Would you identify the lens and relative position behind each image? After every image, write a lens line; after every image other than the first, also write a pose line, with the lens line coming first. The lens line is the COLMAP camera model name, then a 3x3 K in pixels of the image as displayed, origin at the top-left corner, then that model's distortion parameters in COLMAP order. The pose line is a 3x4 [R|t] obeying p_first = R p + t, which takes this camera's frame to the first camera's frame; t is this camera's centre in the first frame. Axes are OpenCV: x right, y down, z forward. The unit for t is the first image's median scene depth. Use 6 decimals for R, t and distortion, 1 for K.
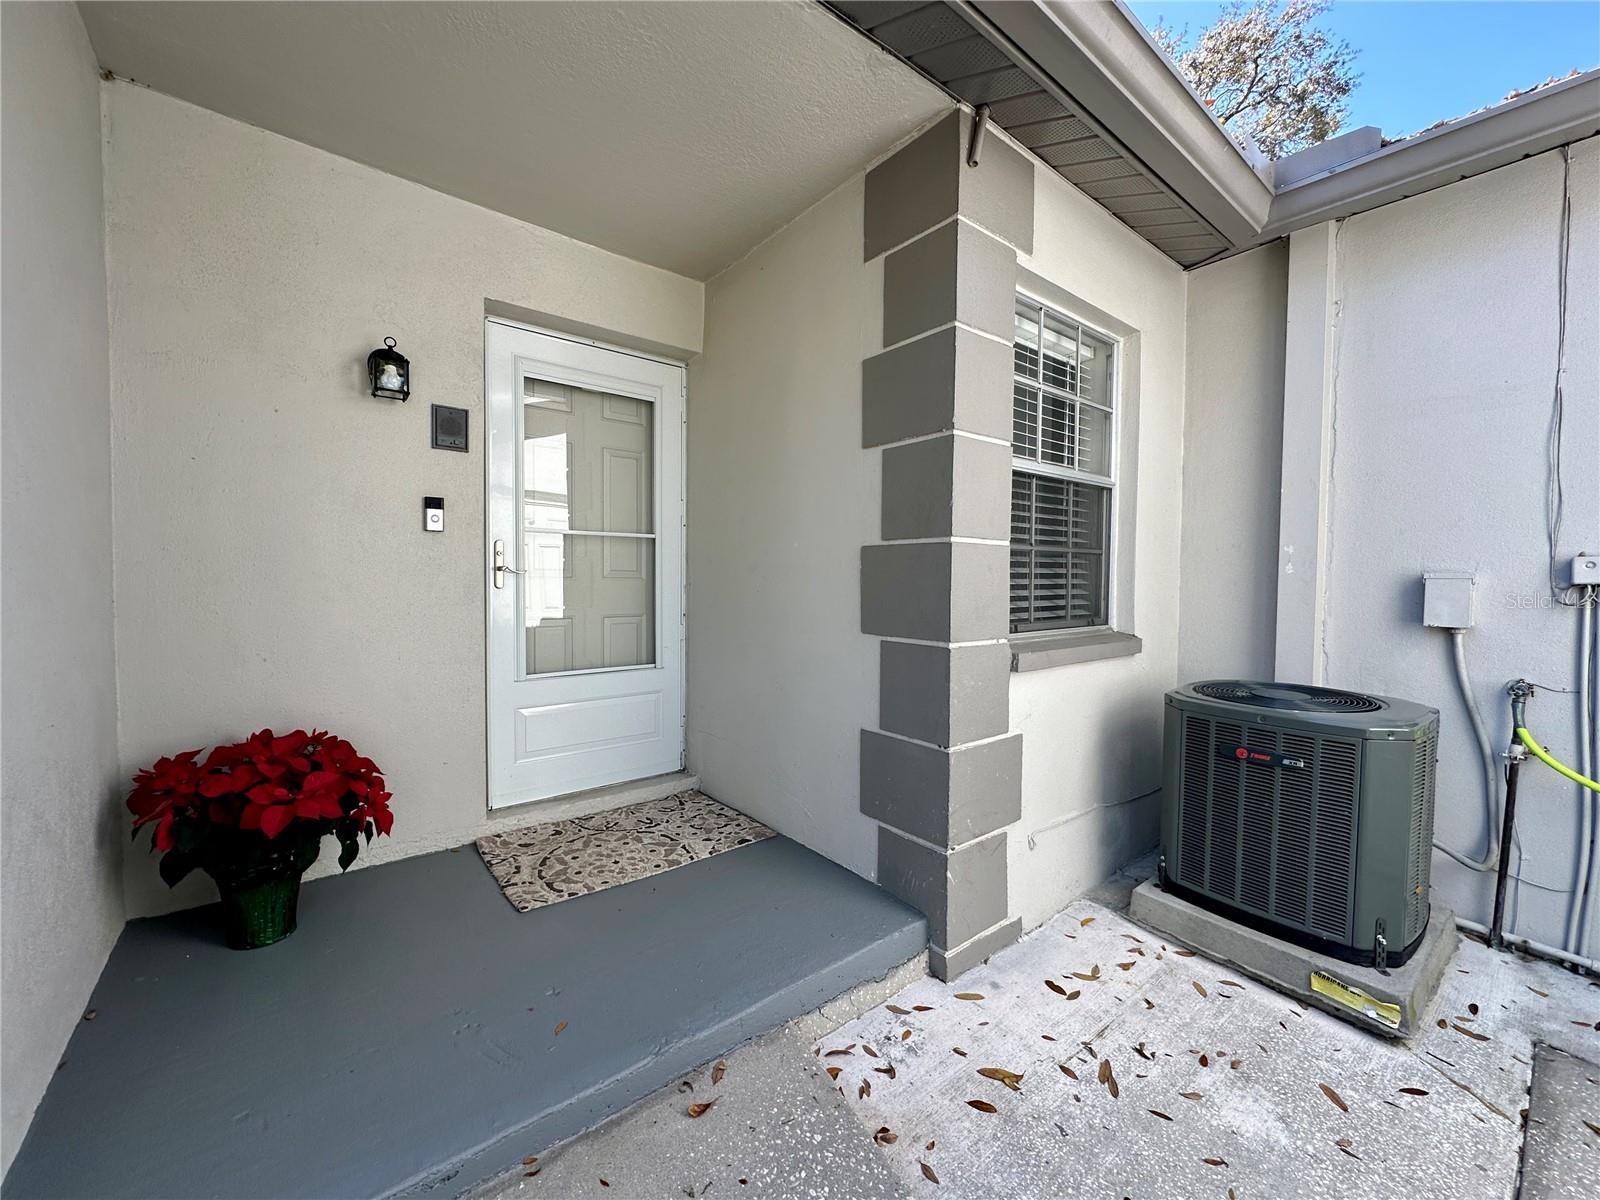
lens RADIAL K [[641.2, 0, 800.0], [0, 641.2, 600.0], [0, 0, 1]] dist [-0.000488, -0.000047]
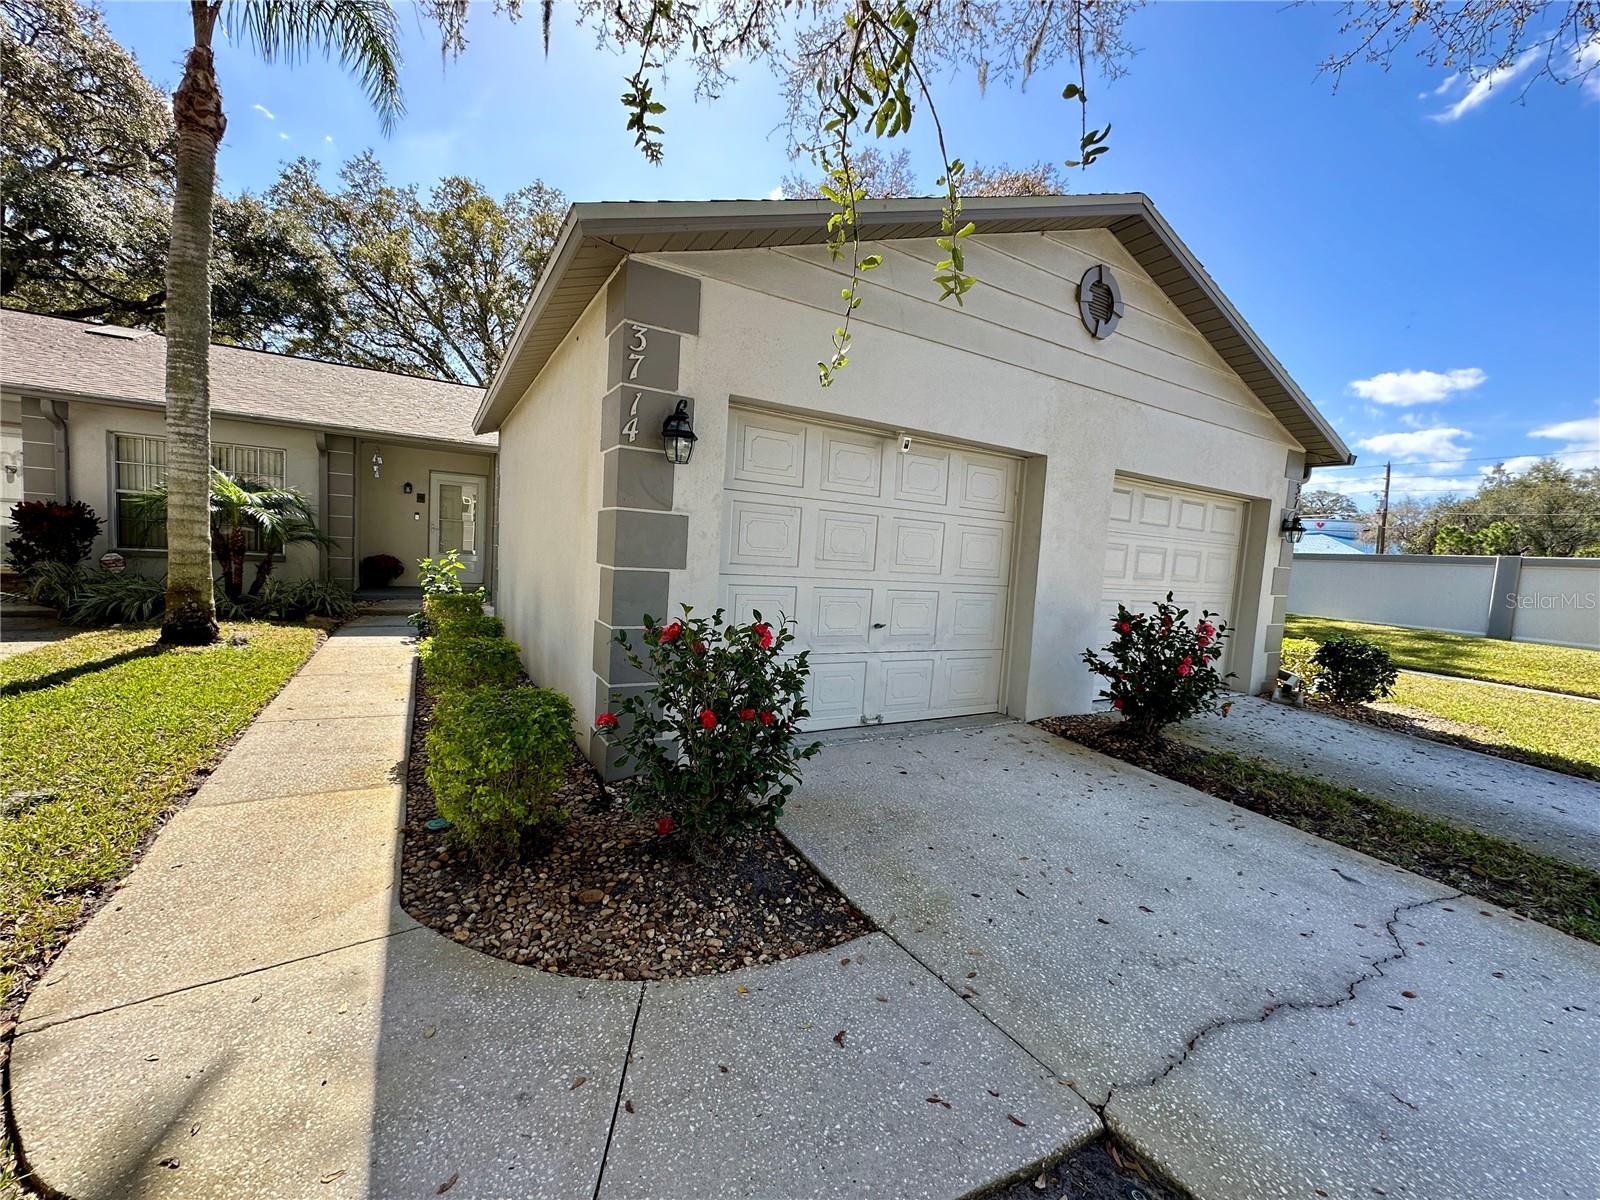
lens RADIAL K [[641.2, 0, 800.0], [0, 641.2, 600.0], [0, 0, 1]] dist [-0.000488, -0.000047]
pose [[0.987733, 0.054243, -0.146427, 2.499305], [-0.048944, 0.998018, 0.039553, 0.135373], [0.148282, -0.031901, 0.988430, -2.783504]]
